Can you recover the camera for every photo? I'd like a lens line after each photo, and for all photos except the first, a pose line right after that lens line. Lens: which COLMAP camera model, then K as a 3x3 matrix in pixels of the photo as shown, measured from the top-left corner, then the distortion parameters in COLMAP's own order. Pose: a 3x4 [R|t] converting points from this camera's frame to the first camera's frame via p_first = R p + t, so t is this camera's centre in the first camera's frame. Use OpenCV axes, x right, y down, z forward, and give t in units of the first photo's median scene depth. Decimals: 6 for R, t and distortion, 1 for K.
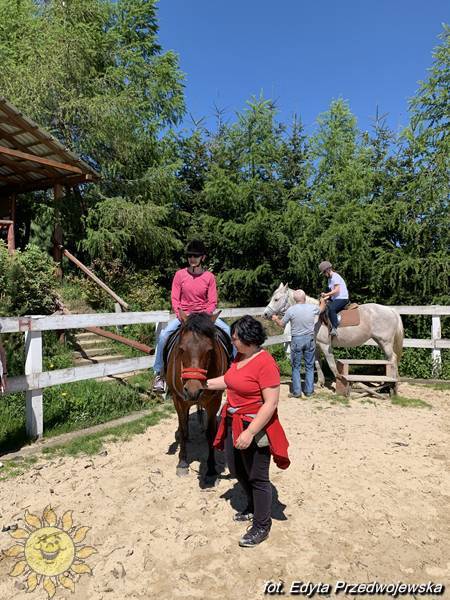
lens RADIAL K [[464.5, 0, 230.2], [0, 464.5, 299.5], [0, 0, 1]] dist [0.006826, -0.008195]
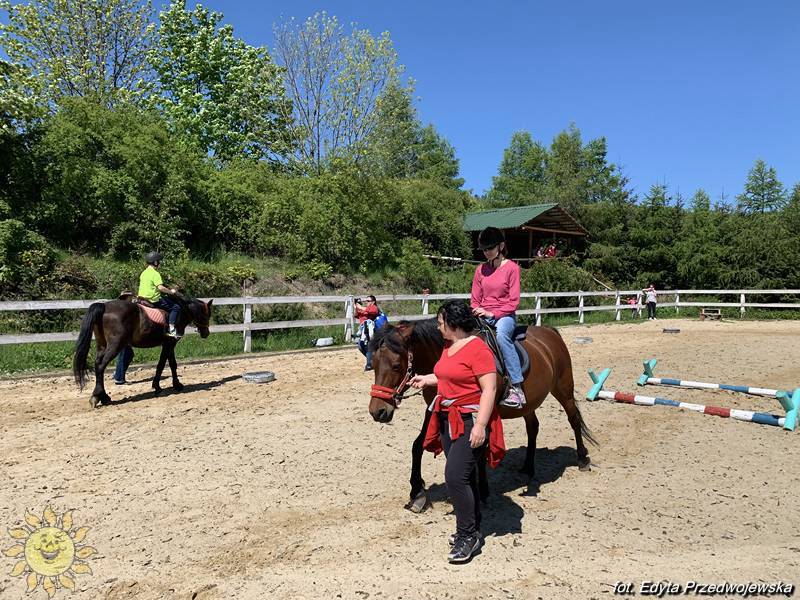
lens RADIAL K [[613.0, 0, 390.9], [0, 613.0, 299.4], [0, 0, 1]] dist [0.039258, -0.044374]
pose [[0.970927, 0.008978, -0.239209, -0.520216], [-0.004666, 0.999816, 0.018586, 0.011177], [0.239332, -0.016930, 0.970790, -2.318447]]
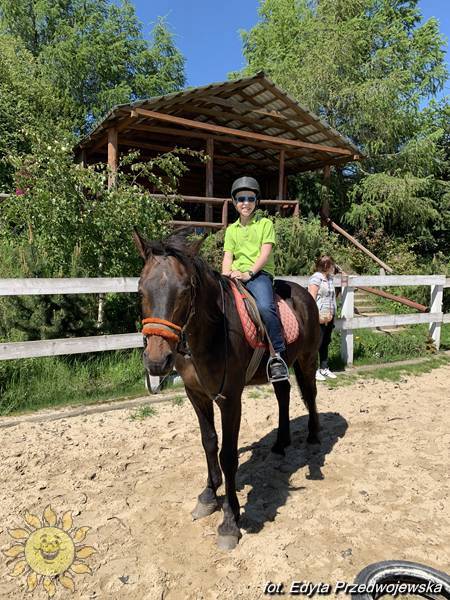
lens RADIAL K [[464.5, 0, 213.3], [0, 464.5, 300.8], [0, 0, 1]] dist [0.006826, -0.008195]
pose [[0.889293, 0.048572, -0.454751, -0.078708], [-0.014861, 0.996888, 0.077416, 0.004753], [0.457096, -0.062087, 0.887248, -0.191064]]
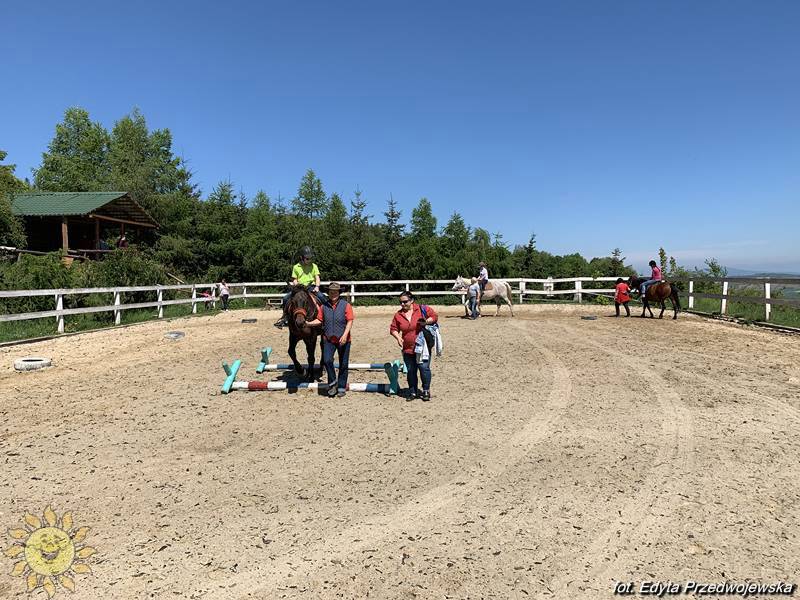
lens RADIAL K [[613.0, 0, 398.3], [0, 613.0, 297.6], [0, 0, 1]] dist [0.039258, -0.044374]
pose [[0.892131, -0.018268, 0.451407, -0.627771], [0.006615, 0.999603, 0.027380, 0.010047], [-0.451728, -0.021440, 0.891898, -2.301830]]
